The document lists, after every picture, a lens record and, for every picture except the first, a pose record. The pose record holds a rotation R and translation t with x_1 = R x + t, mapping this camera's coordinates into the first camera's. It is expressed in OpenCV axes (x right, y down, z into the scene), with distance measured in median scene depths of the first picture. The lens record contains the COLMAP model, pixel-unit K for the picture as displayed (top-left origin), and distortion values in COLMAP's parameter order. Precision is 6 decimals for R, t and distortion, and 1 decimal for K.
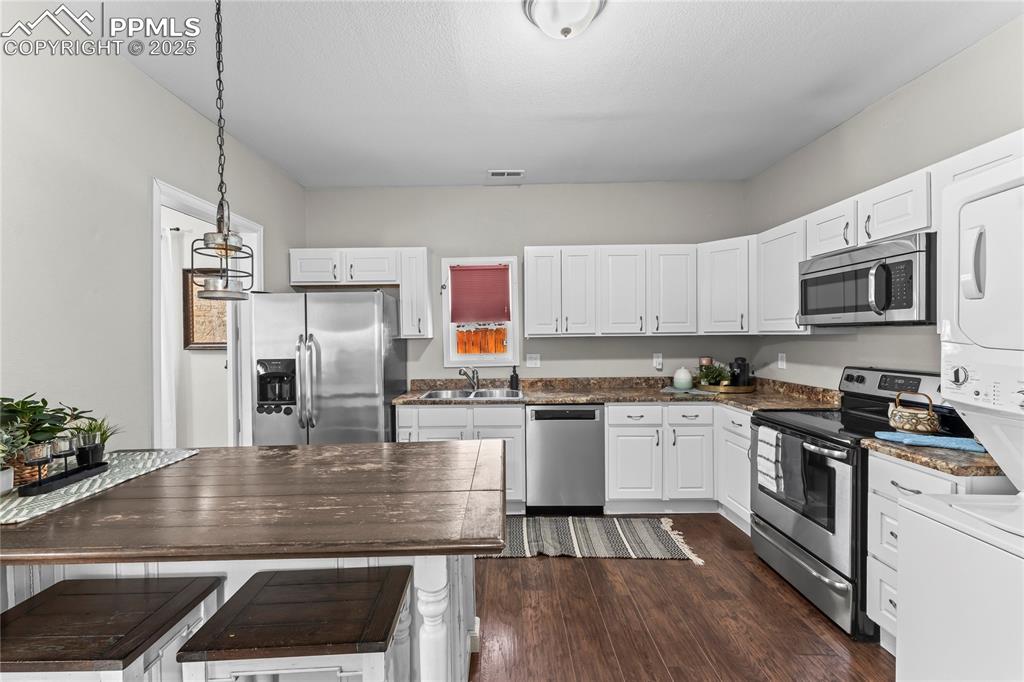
lens RADIAL K [[411.6, 0, 507.2], [0, 411.6, 339.7], [0, 0, 1]] dist [0.000644, 0.000044]
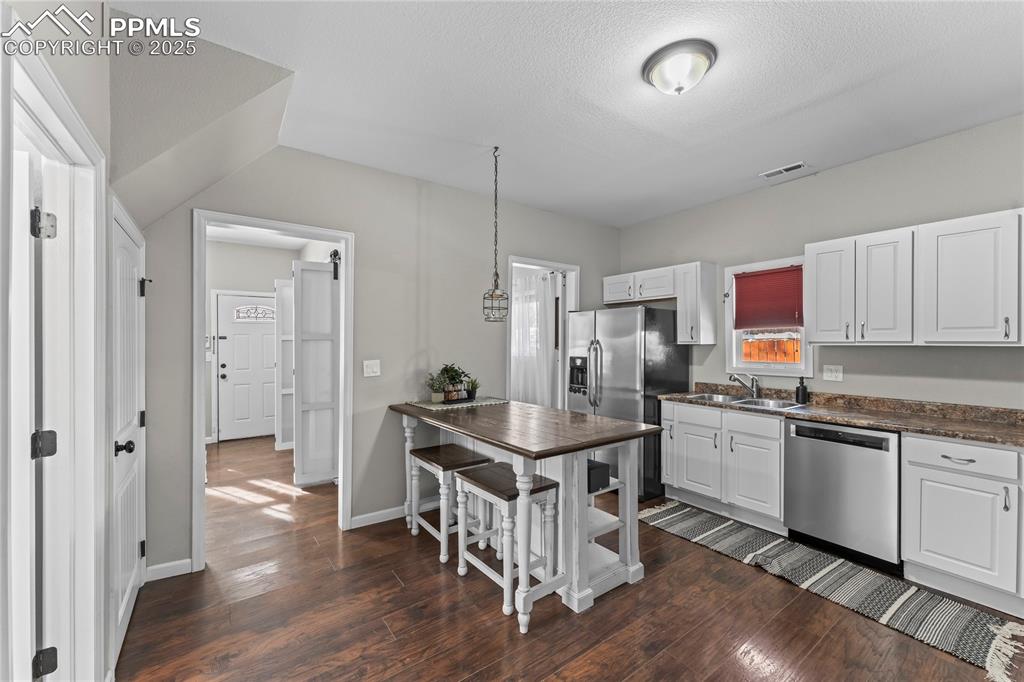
lens RADIAL K [[407.7, 0, 509.4], [0, 407.7, 340.2], [0, 0, 1]] dist [0.000294, -0.000066]
pose [[0.582987, 0.008459, -0.812437, 0.429318], [-0.020224, 0.999787, -0.004103, 0.000148], [0.812229, 0.018823, 0.583034, -0.047057]]
